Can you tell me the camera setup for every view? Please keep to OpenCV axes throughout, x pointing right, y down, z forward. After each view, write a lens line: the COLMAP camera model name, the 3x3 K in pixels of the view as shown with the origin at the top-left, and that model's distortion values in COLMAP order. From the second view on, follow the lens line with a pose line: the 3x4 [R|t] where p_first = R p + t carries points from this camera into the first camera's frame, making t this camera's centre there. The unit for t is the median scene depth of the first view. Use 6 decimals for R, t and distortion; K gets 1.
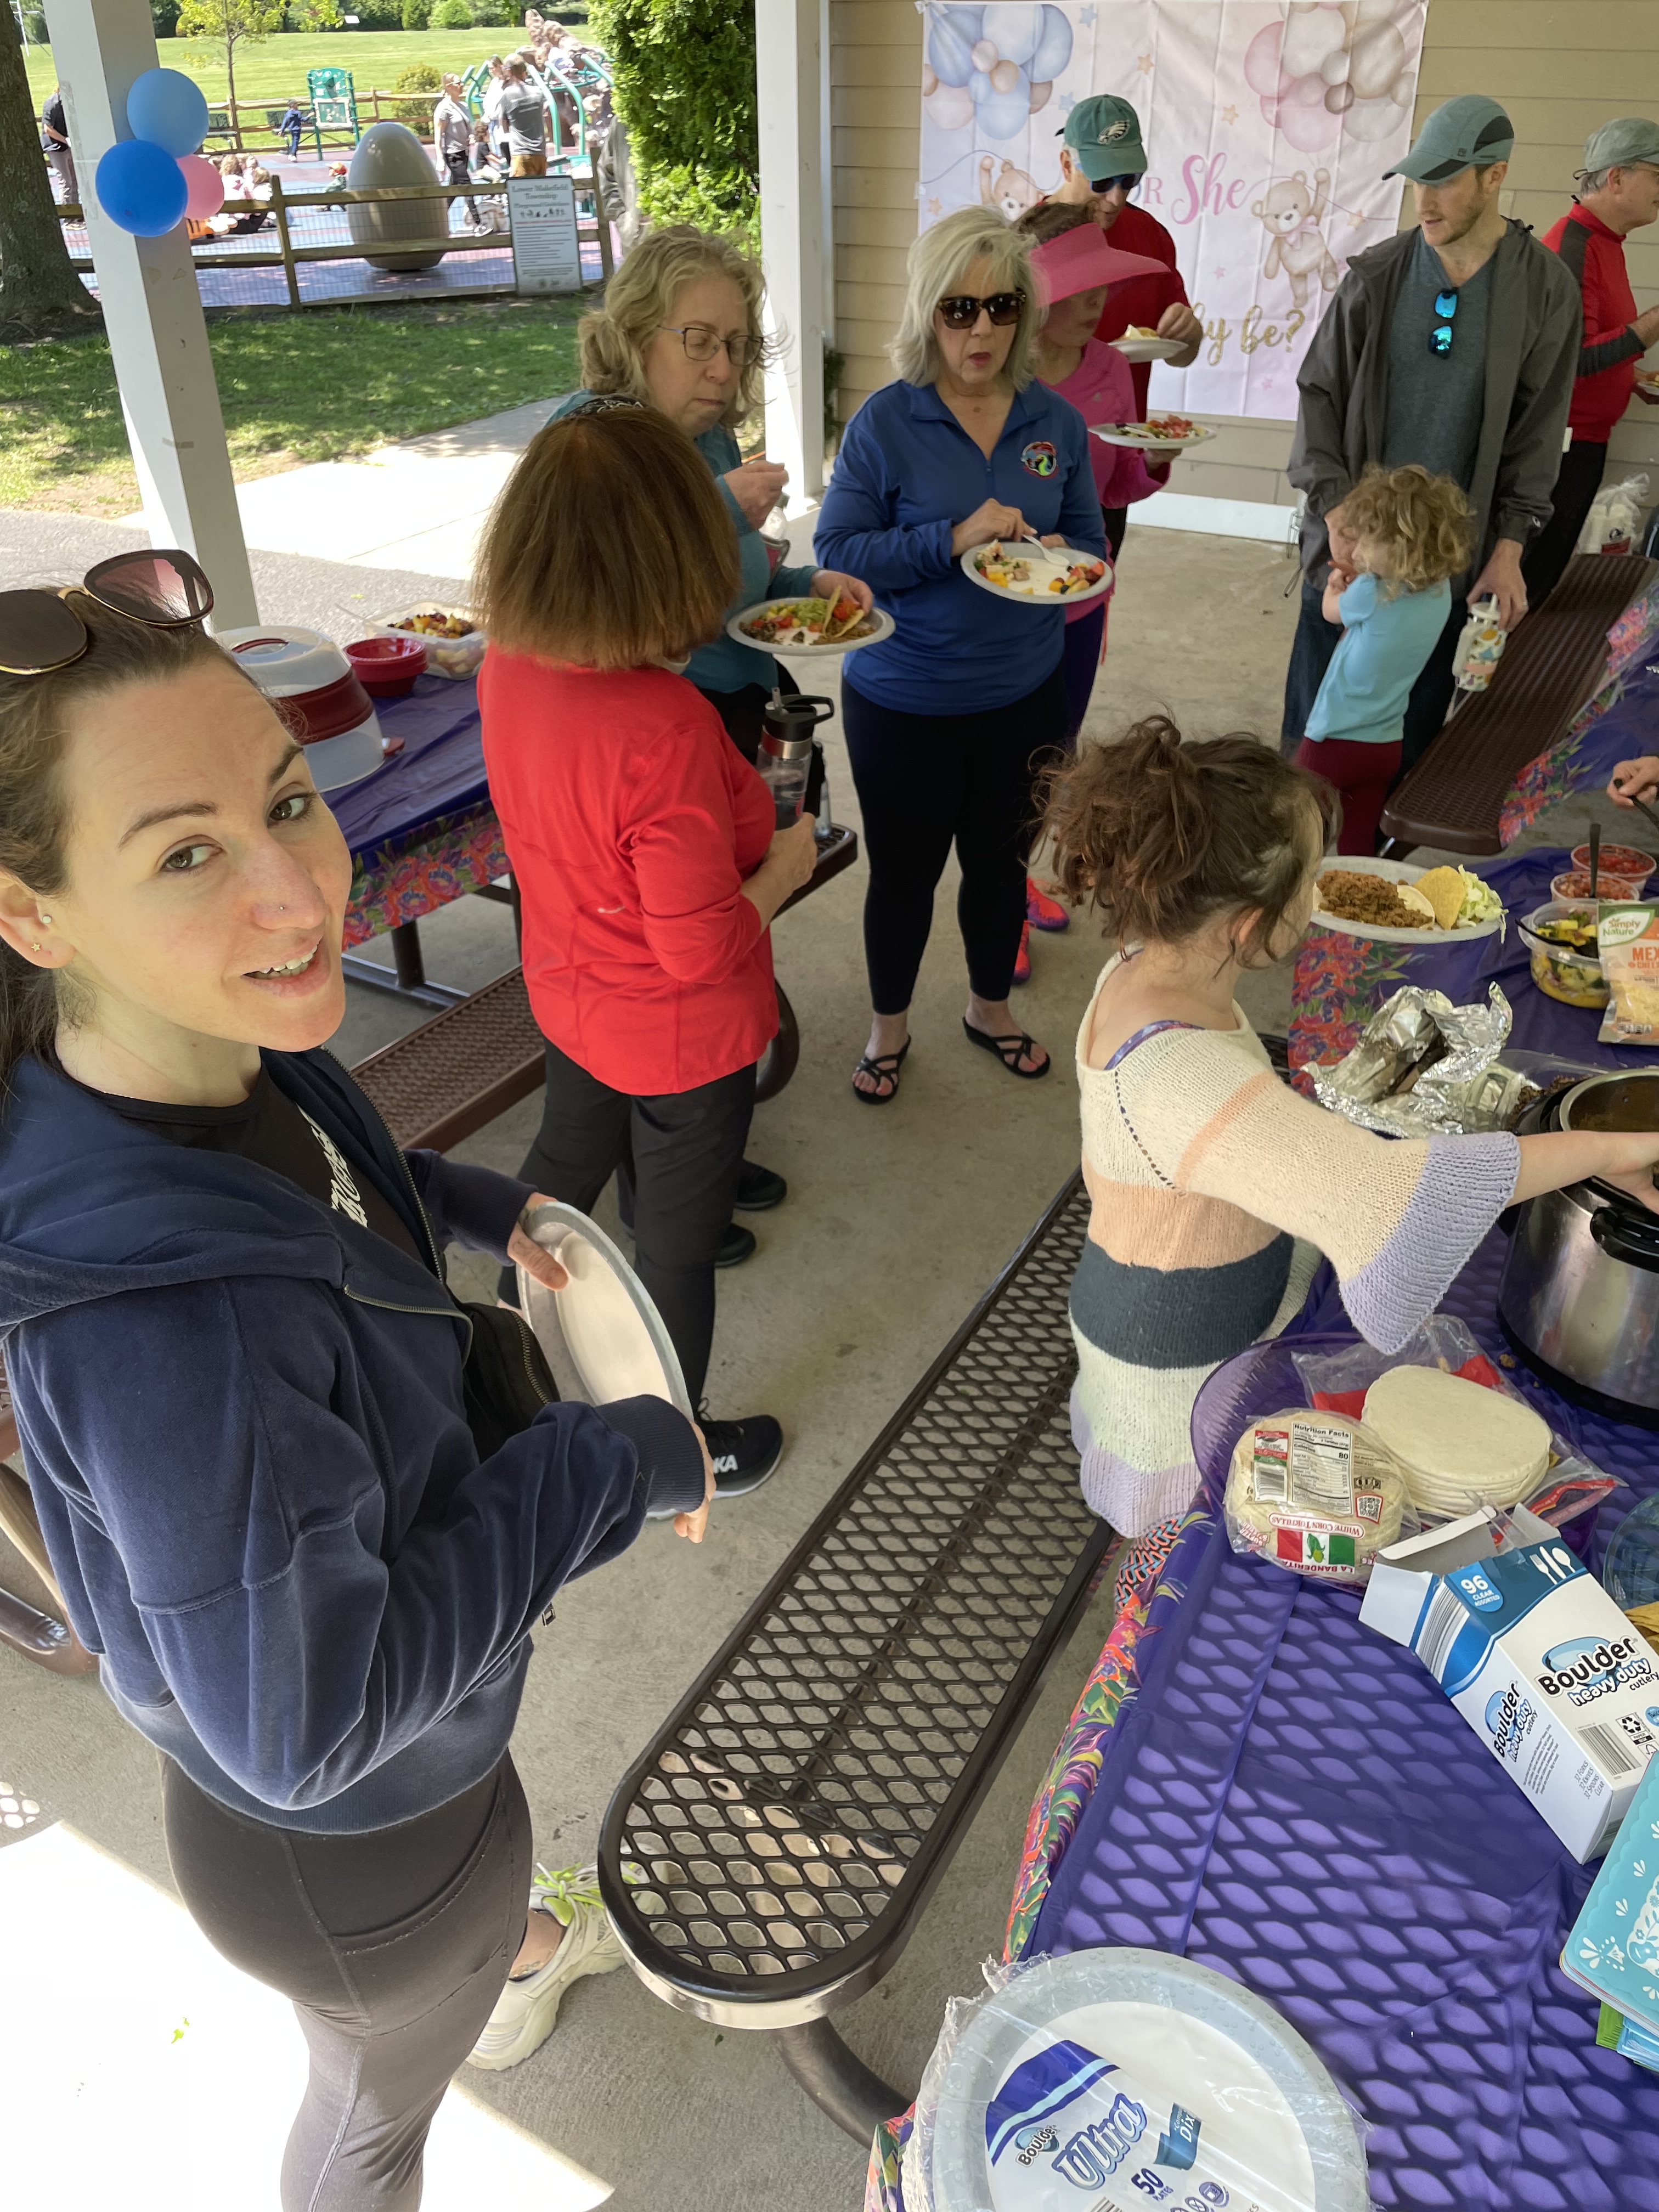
lens RADIAL K [[1660.3, 0, 830.2], [0, 1660.3, 1090.2], [0, 0, 1]] dist [0.061533, -0.096957]
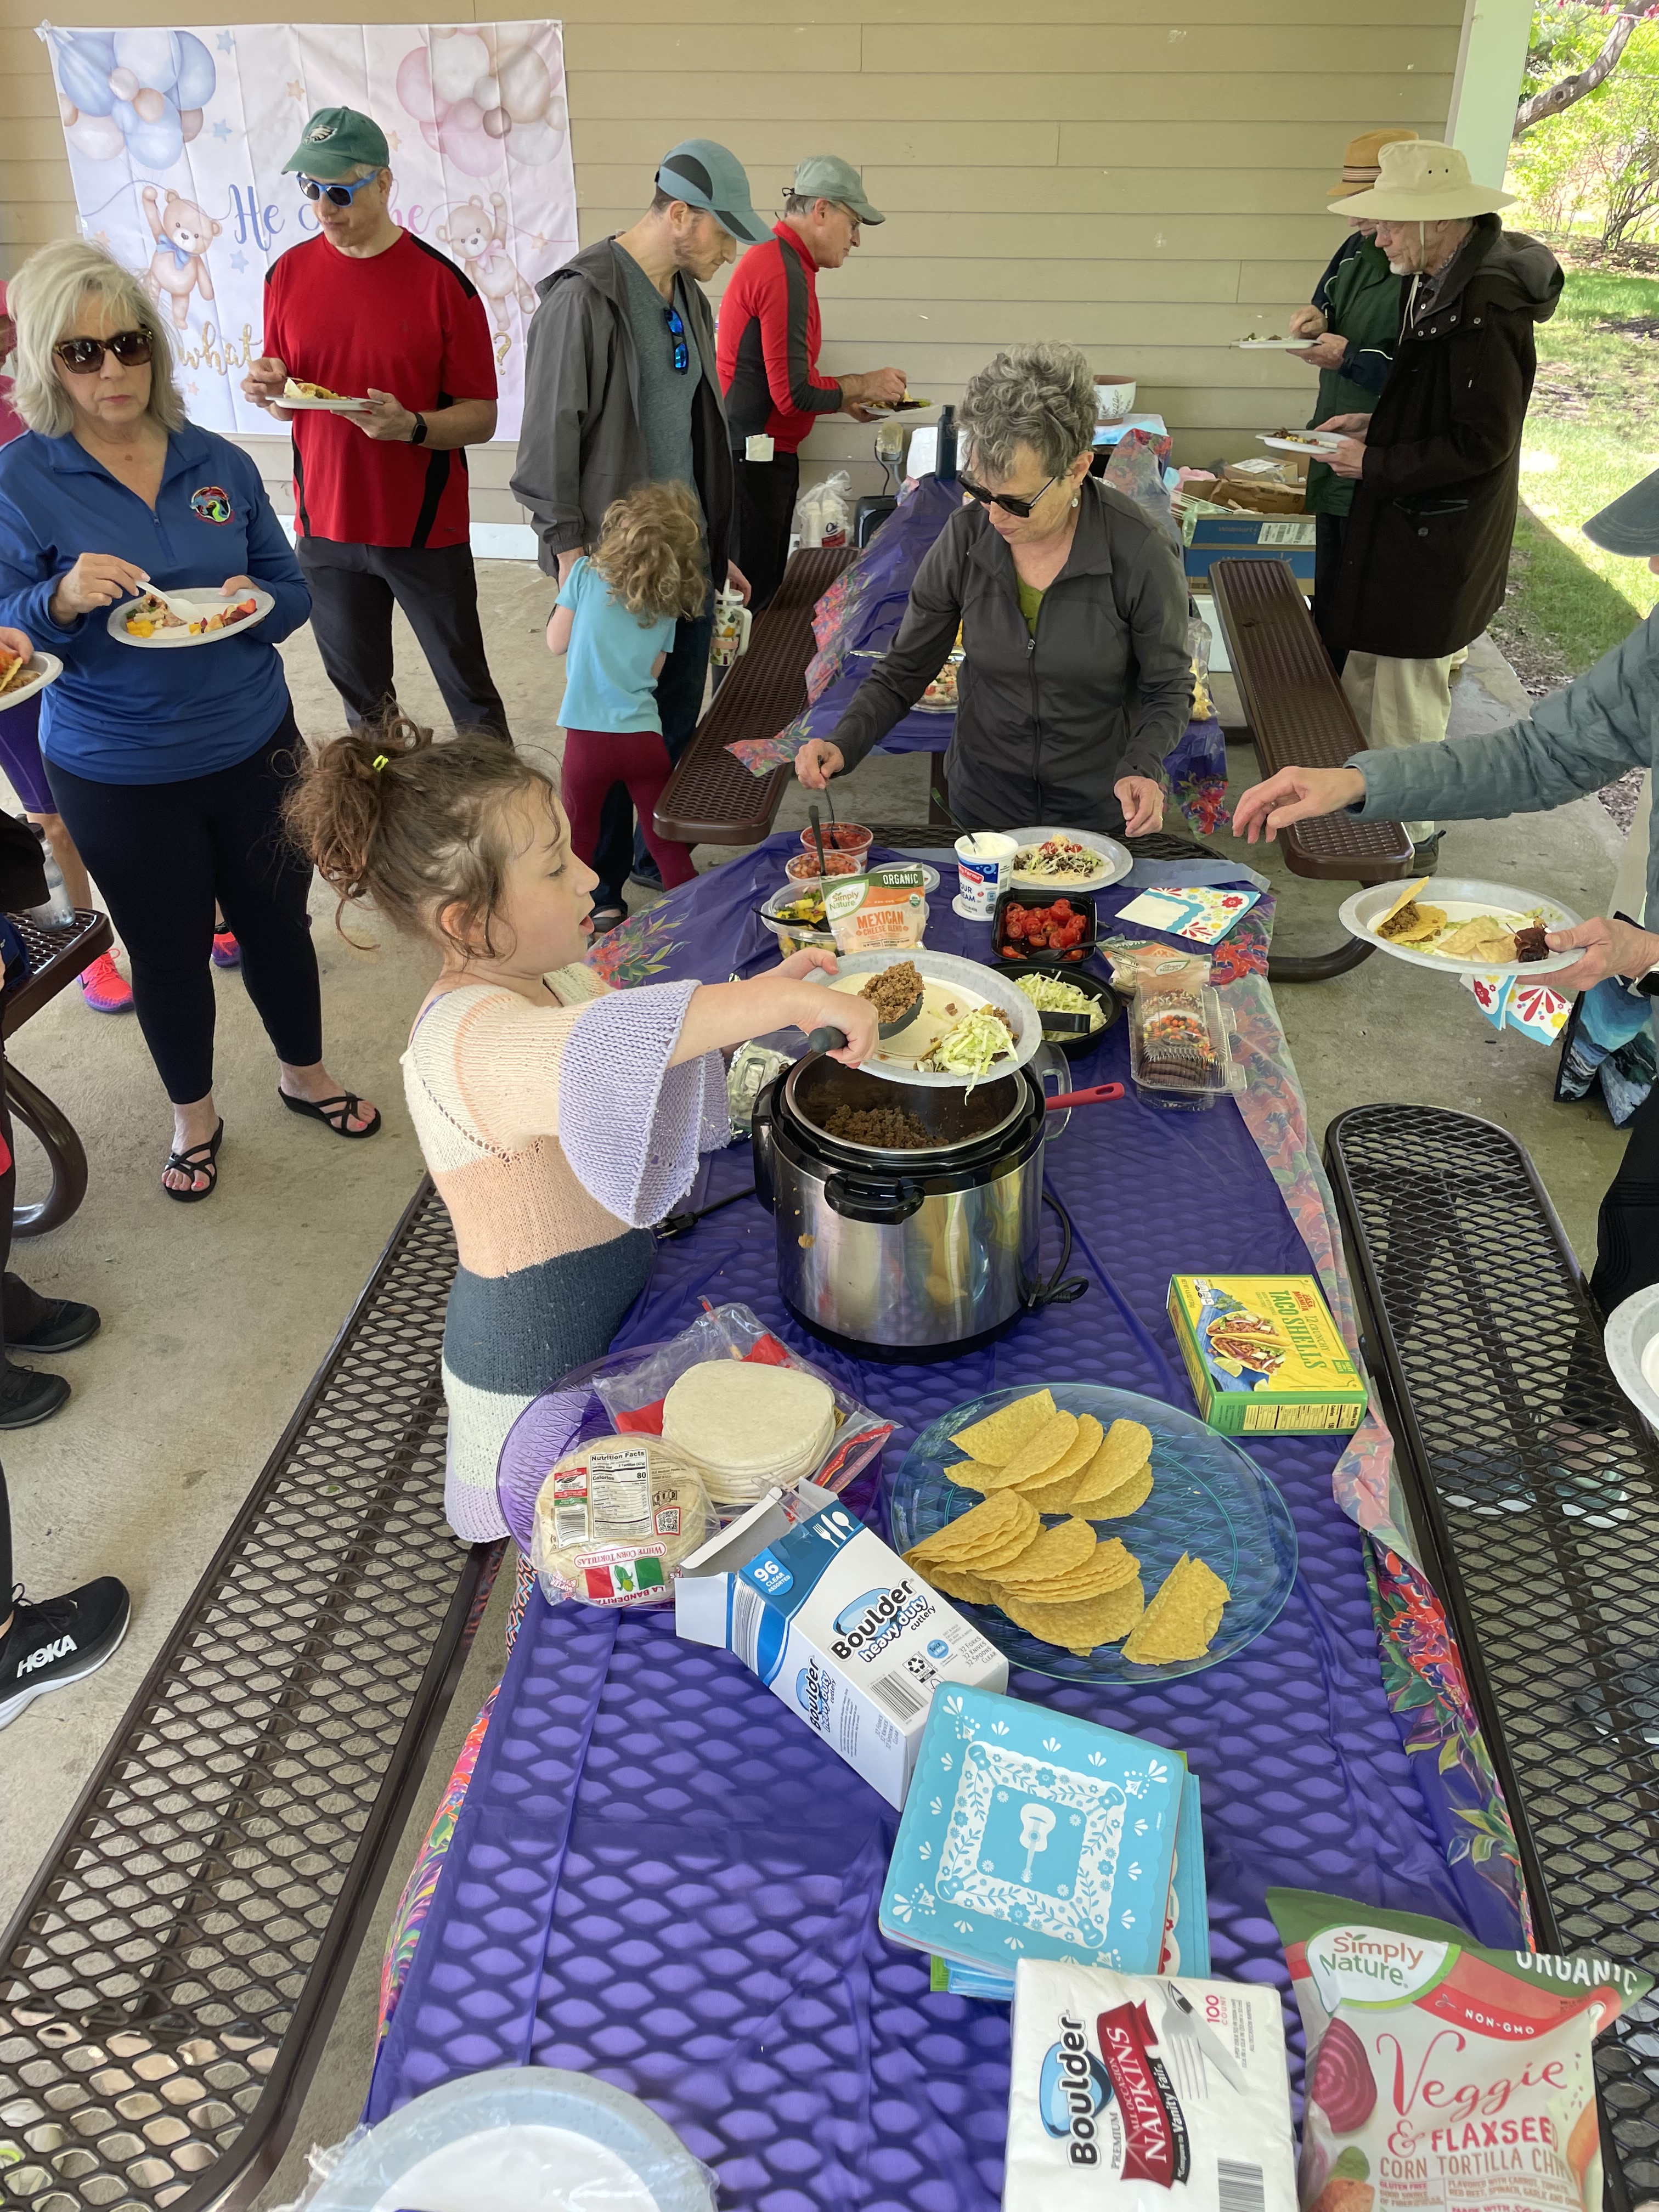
lens RADIAL K [[1650.4, 0, 836.2], [0, 1650.4, 1081.6], [0, 0, 1]] dist [0.074340, -0.103887]
pose [[0.919070, -0.197732, 0.340899, 0.119989], [0.202531, 0.979032, 0.021842, -0.010336], [-0.338070, 0.048968, 0.939846, 0.014376]]
